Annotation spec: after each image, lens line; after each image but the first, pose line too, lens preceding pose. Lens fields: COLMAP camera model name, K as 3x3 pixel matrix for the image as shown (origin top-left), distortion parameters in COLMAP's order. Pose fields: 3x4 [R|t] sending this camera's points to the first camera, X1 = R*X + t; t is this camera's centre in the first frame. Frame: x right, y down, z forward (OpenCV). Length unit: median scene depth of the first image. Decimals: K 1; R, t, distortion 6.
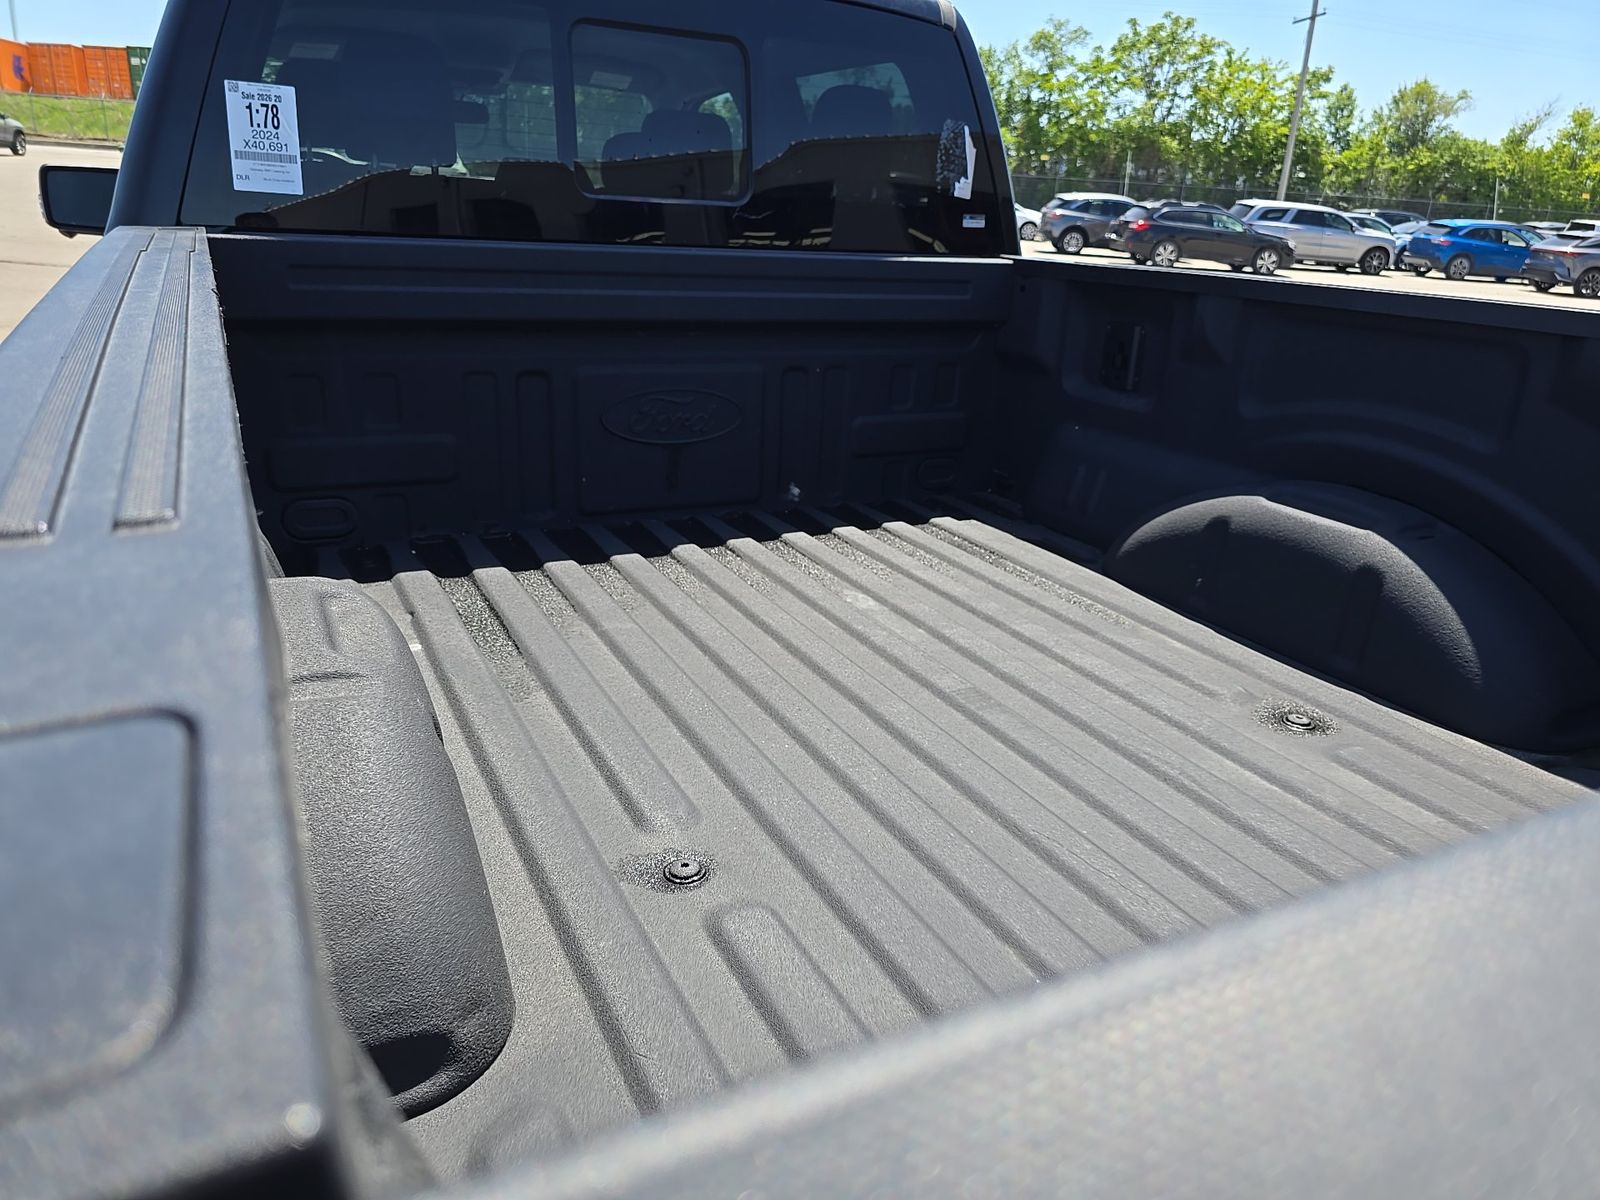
lens RADIAL K [[1084.0, 0, 820.4], [0, 1084.0, 611.4], [0, 0, 1]] dist [0.021597, -0.033026]
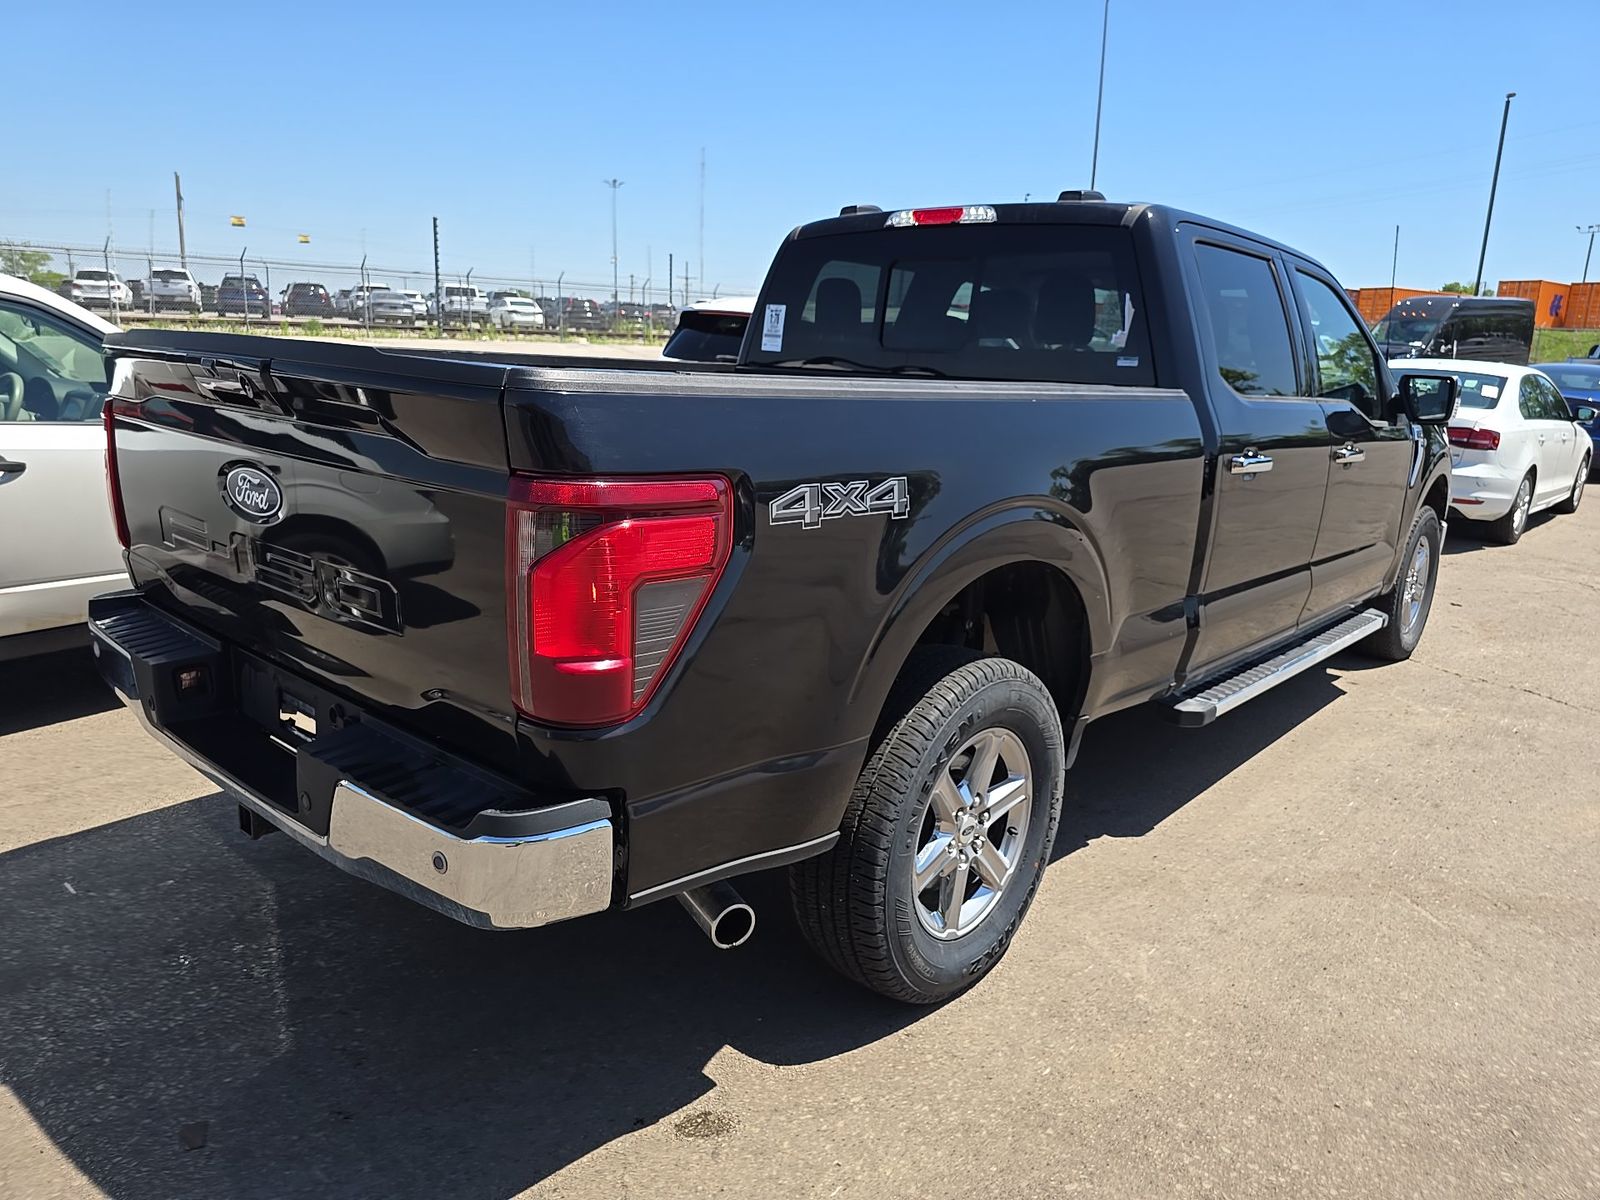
lens RADIAL K [[1084.0, 0, 798.4], [0, 1084.0, 615.7], [0, 0, 1]] dist [0.021597, -0.033026]
pose [[0.344667, 0.182646, -0.920785, 0.077646], [-0.354372, 0.933627, 0.052545, -0.000299], [0.869267, 0.308190, 0.386515, 0.015531]]
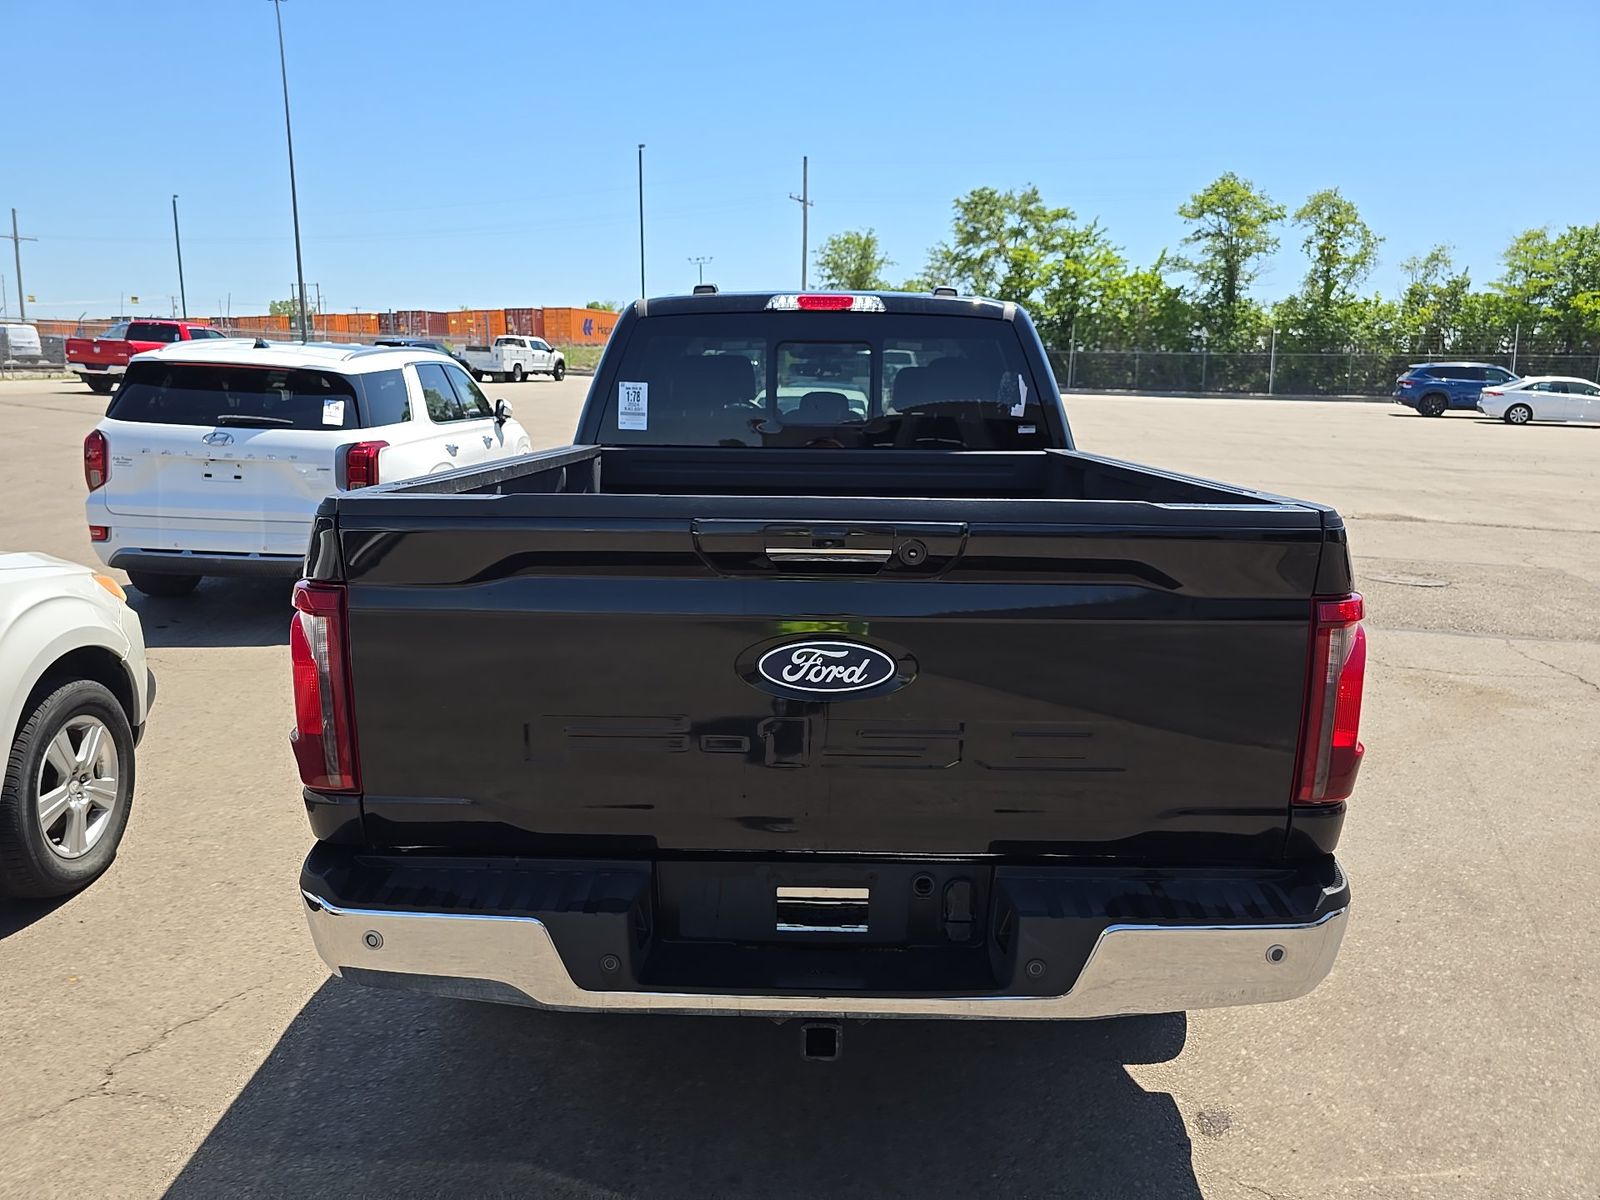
lens RADIAL K [[1084.0, 0, 801.7], [0, 1084.0, 613.0], [0, 0, 1]] dist [0.021597, -0.033026]
pose [[0.874301, 0.052810, -0.482502, 0.039465], [-0.135390, 0.981143, -0.137944, 0.010673], [0.466119, 0.185931, 0.864964, -0.030291]]
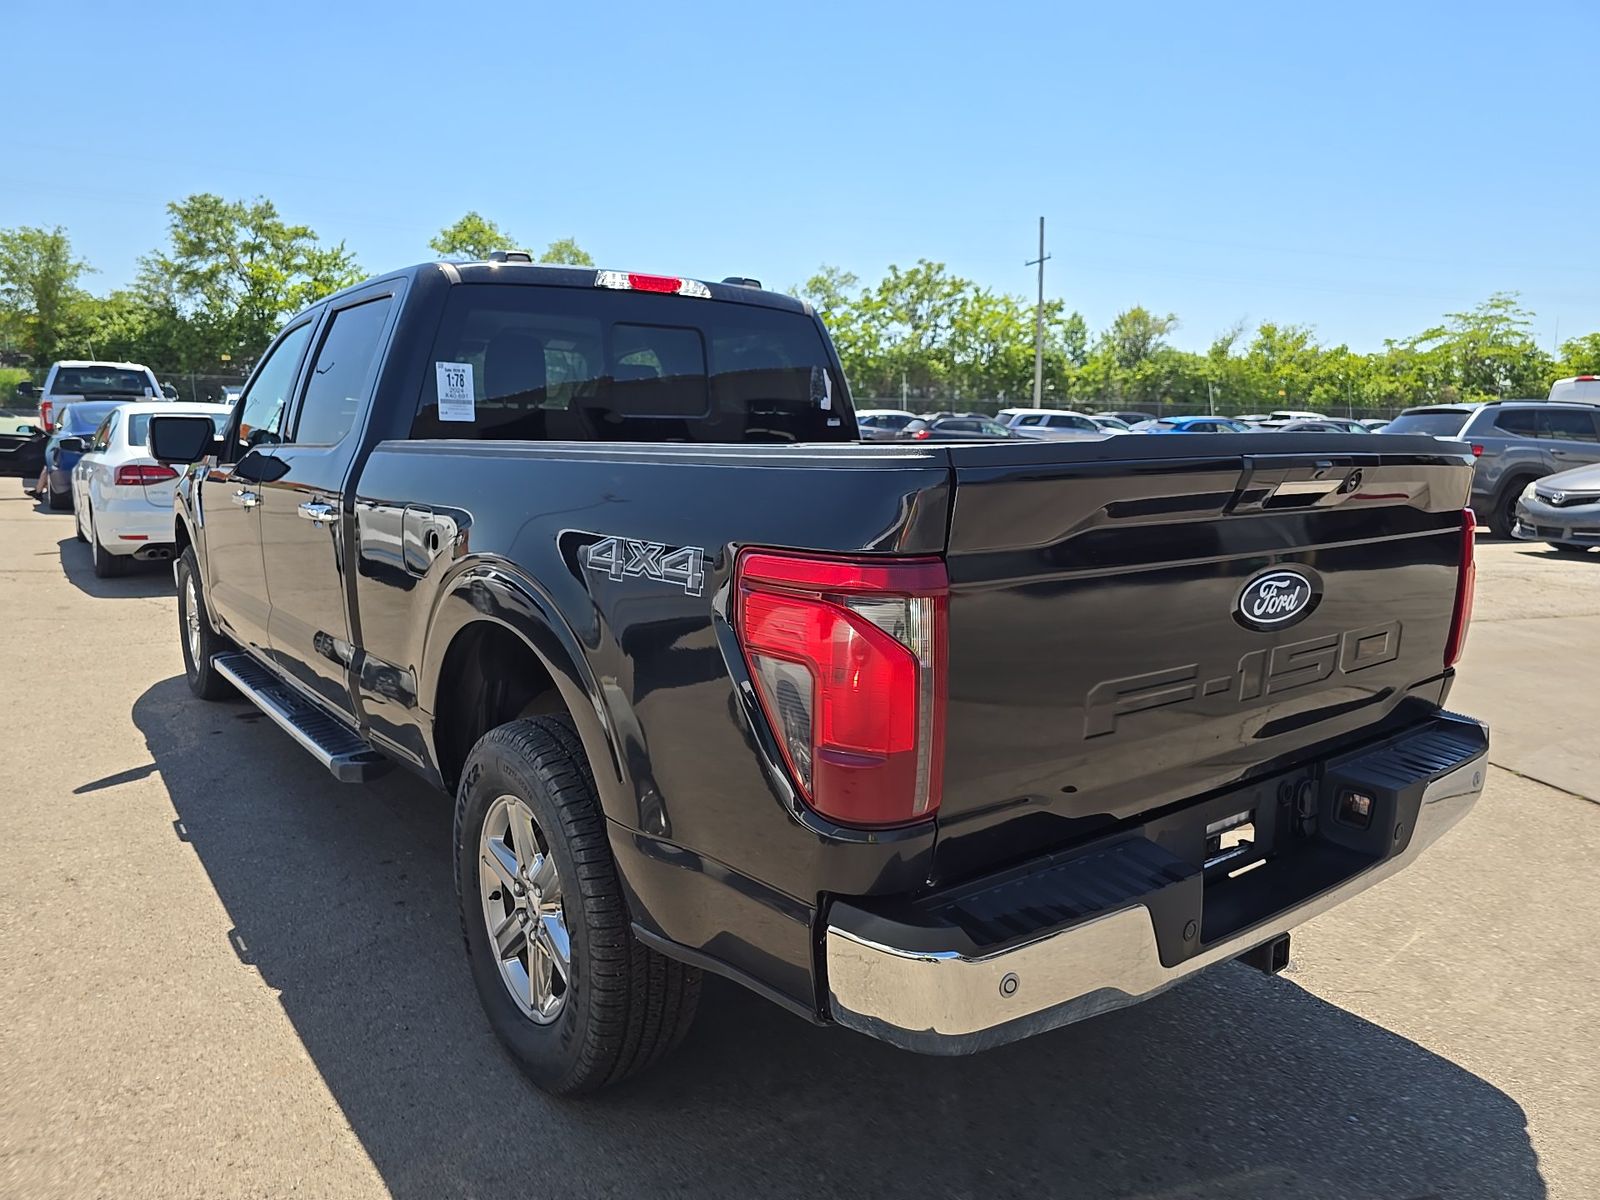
lens RADIAL K [[1084.0, 0, 825.8], [0, 1084.0, 620.9], [0, 0, 1]] dist [0.021597, -0.033026]
pose [[0.981777, -0.077234, 0.173634, -0.011302], [0.107373, 0.979313, -0.171512, 0.013802], [-0.156796, 0.187031, 0.969760, -0.034233]]
